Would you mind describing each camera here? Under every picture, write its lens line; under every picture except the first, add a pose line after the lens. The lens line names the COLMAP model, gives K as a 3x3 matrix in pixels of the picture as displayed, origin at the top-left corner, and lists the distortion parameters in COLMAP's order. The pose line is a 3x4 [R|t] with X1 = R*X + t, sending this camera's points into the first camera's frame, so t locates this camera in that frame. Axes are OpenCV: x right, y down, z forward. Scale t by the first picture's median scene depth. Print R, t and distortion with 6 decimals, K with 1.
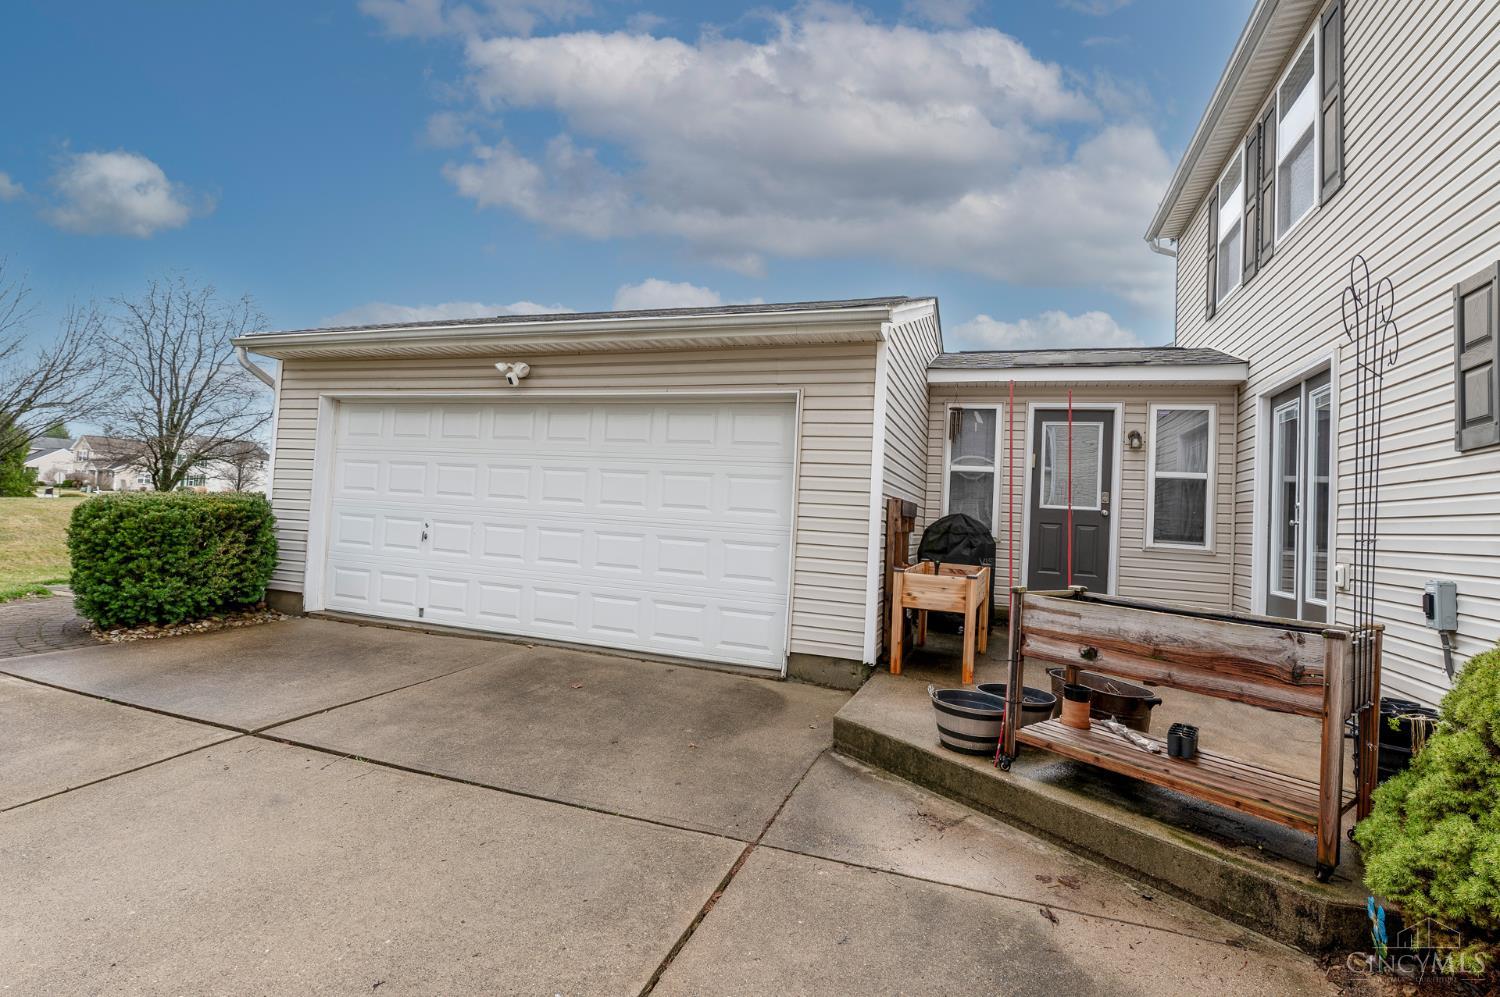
lens RADIAL K [[735.3, 0, 759.9], [0, 735.3, 490.8], [0, 0, 1]] dist [0.002139, -0.004249]
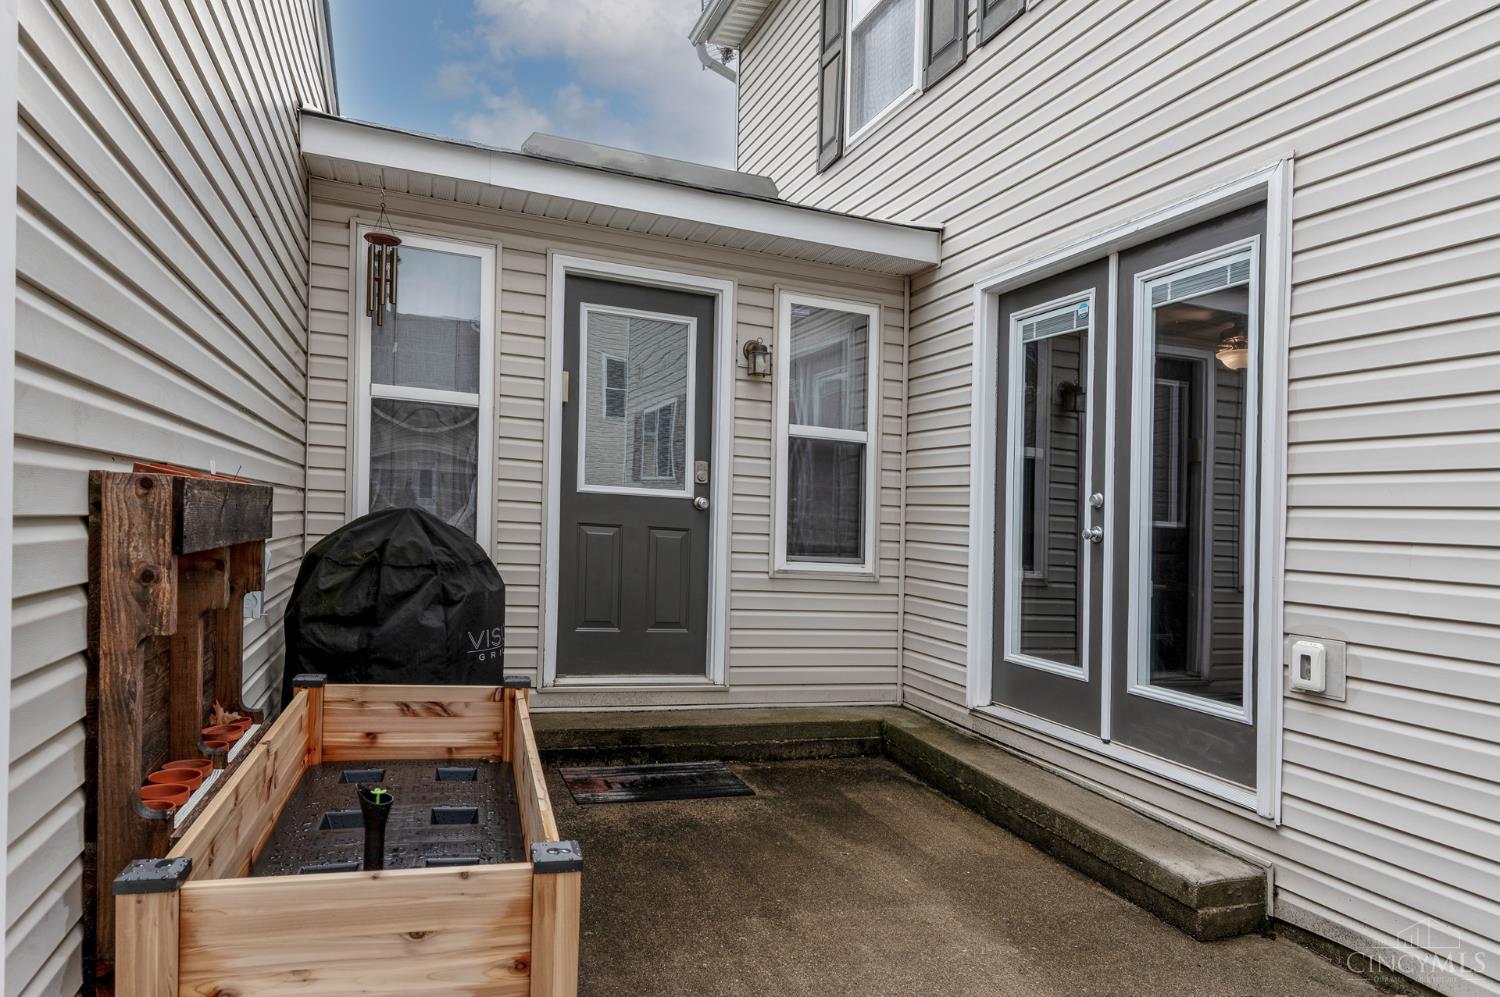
lens RADIAL K [[889.8, 0, 755.0], [0, 889.8, 559.3], [0, 0, 1]] dist [0.012775, -0.000249]
pose [[0.770113, -0.043442, 0.636426, 0.113417], [-0.031567, 0.993861, 0.106038, 0.002842], [-0.637125, -0.101751, 0.764014, 0.515741]]
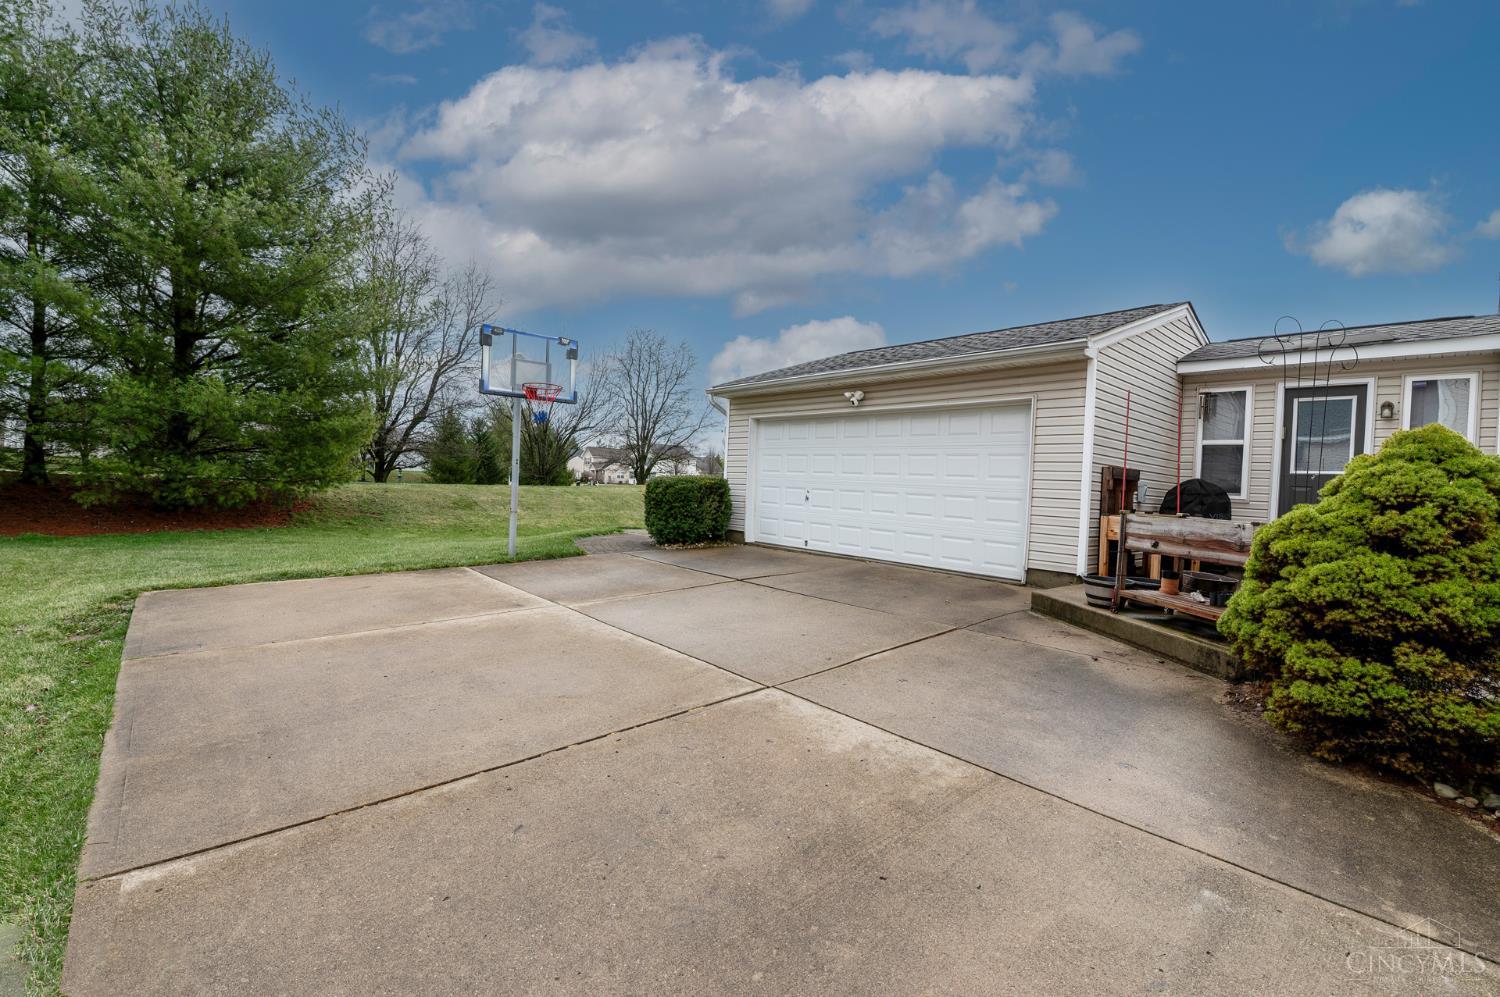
lens RADIAL K [[669.0, 0, 755.7], [0, 669.0, 499.4], [0, 0, 1]] dist [-0.002312, -0.005377]
pose [[0.881409, -0.007141, -0.472300, 0.139236], [0.022543, 0.999382, 0.026959, 0.017574], [0.471816, -0.034409, 0.881025, -0.343945]]
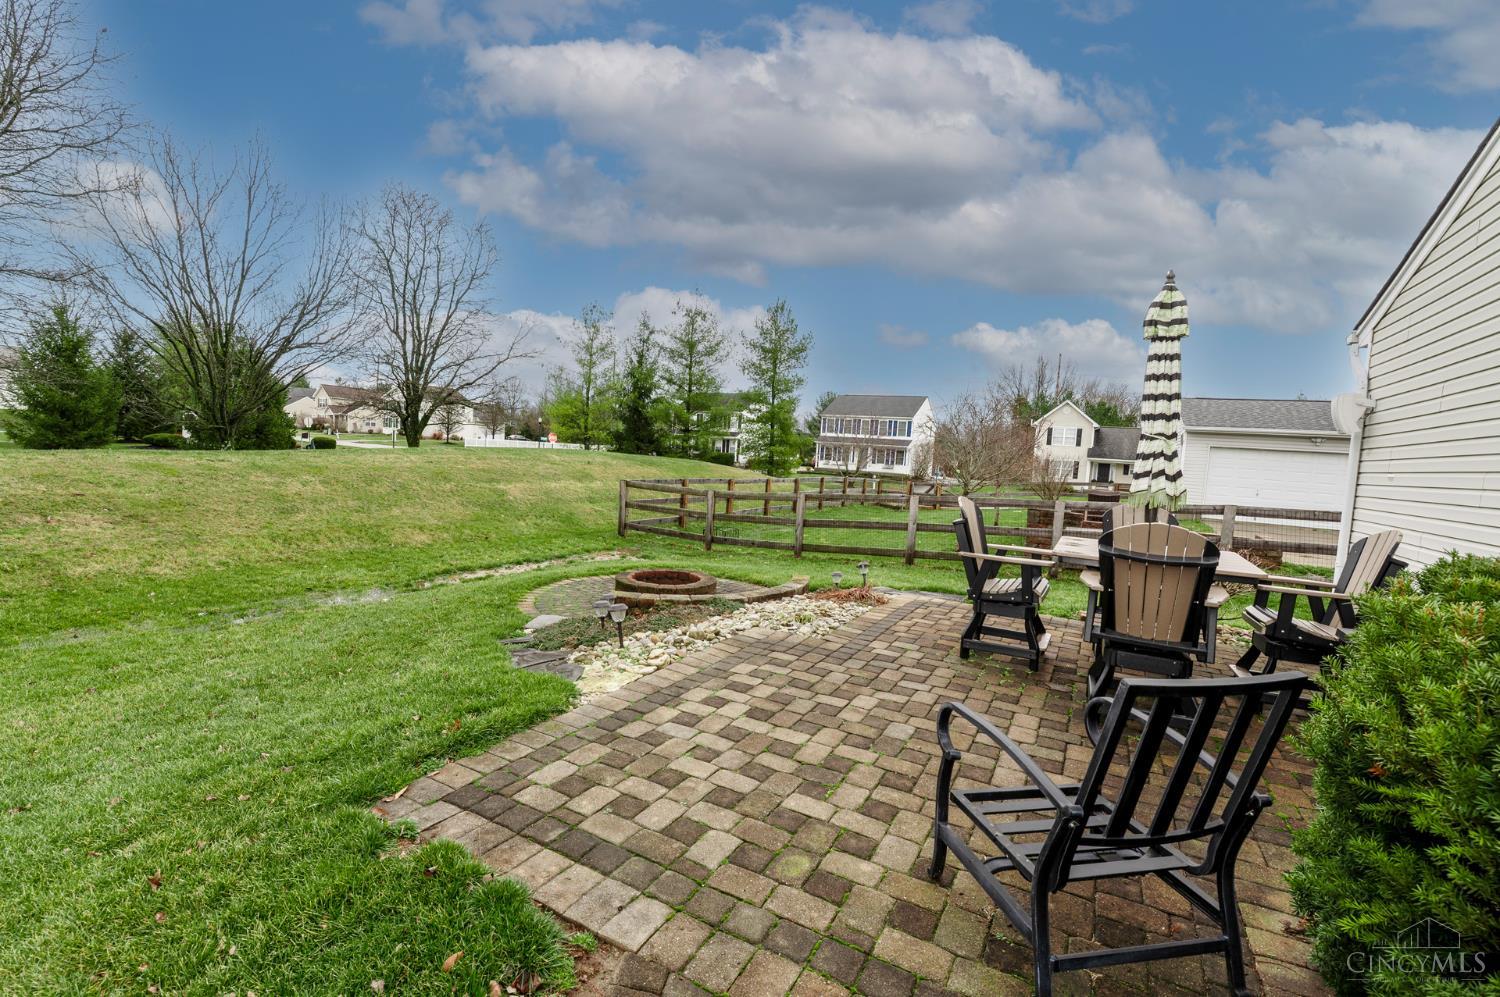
lens RADIAL K [[669.0, 0, 760.3], [0, 669.0, 497.0], [0, 0, 1]] dist [-0.002312, -0.005377]
pose [[0.986904, 0.015539, -0.160557, -0.865857], [0.000177, 0.995244, 0.097412, -0.027753], [0.161308, -0.096165, 0.982208, 0.806136]]
